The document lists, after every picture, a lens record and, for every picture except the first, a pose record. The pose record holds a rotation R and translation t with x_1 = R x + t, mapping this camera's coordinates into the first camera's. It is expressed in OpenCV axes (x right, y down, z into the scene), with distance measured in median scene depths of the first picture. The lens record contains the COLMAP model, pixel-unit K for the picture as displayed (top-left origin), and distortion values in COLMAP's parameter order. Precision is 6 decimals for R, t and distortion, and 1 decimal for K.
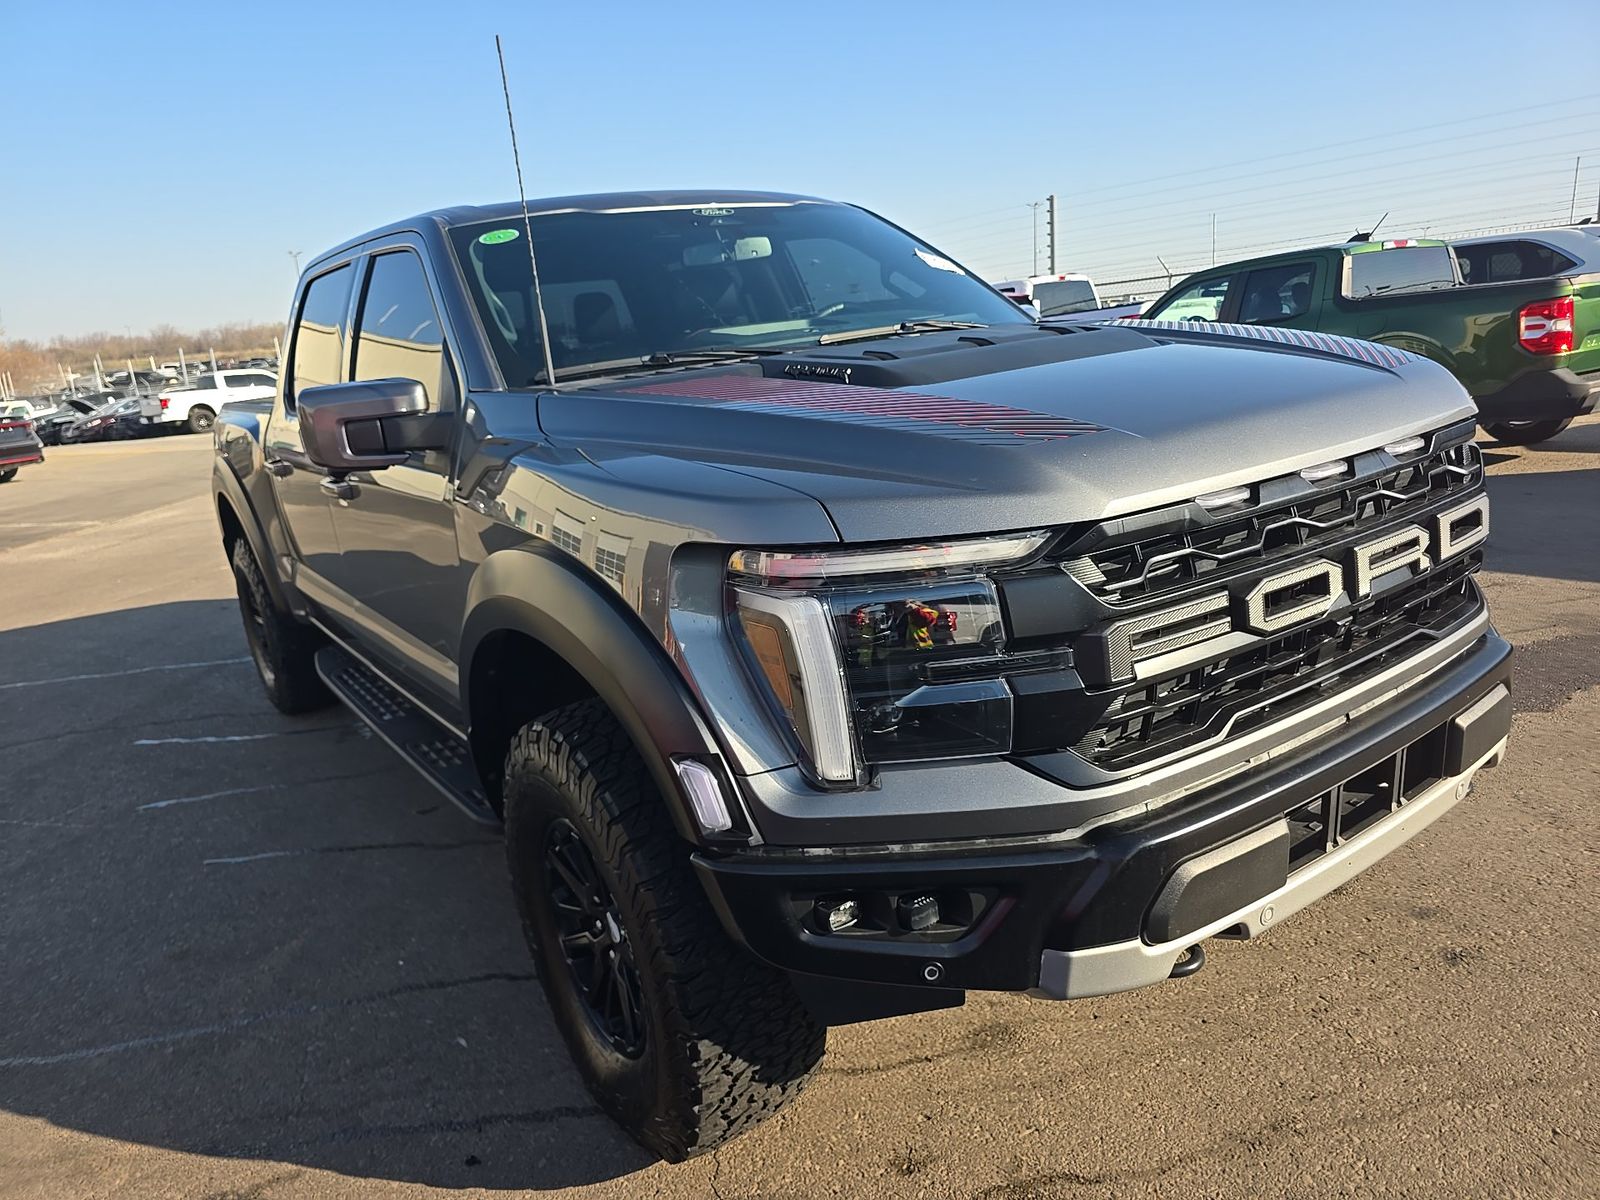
lens RADIAL K [[1073.6, 0, 792.7], [0, 1073.6, 599.6], [0, 0, 1]] dist [0.049368, -0.043826]
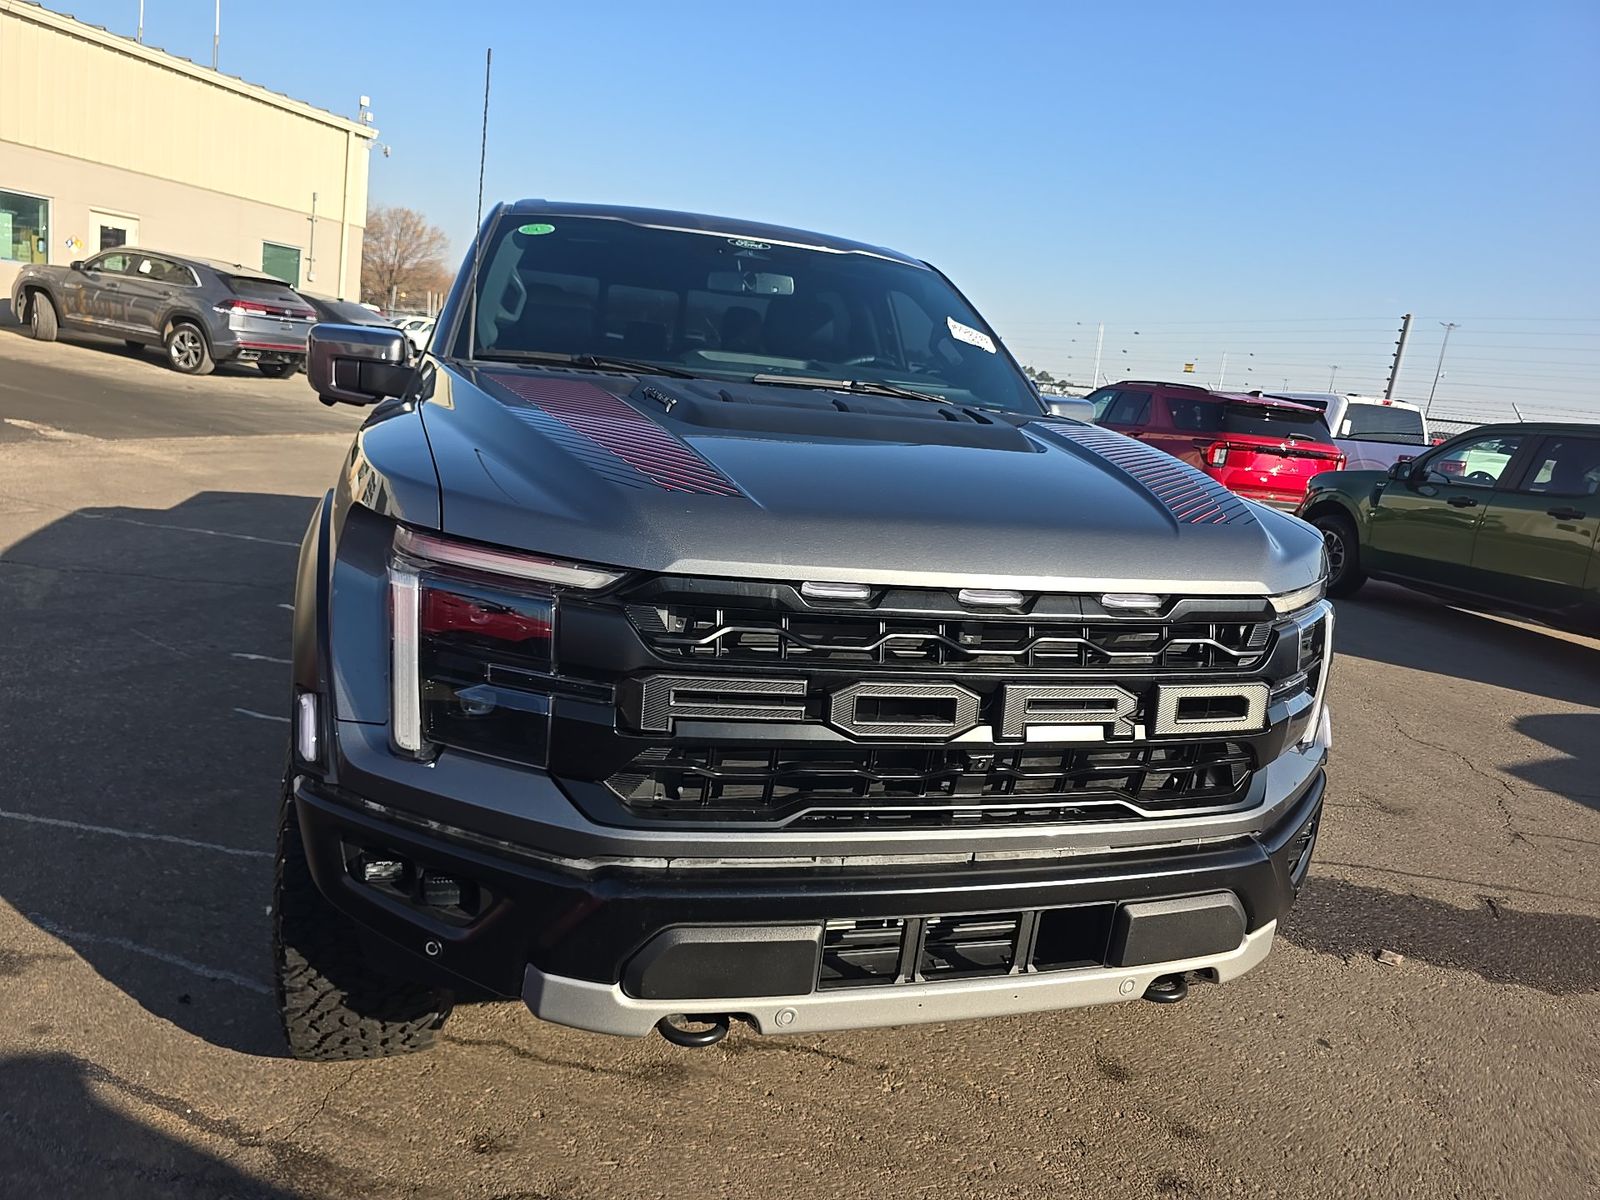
lens RADIAL K [[1073.6, 0, 792.7], [0, 1073.6, 599.6], [0, 0, 1]] dist [0.049368, -0.043826]
pose [[0.930258, 0.260484, -0.258397, 0.569394], [-0.268584, 0.963248, 0.004097, -0.073471], [0.249968, 0.065590, 0.966030, 0.036231]]
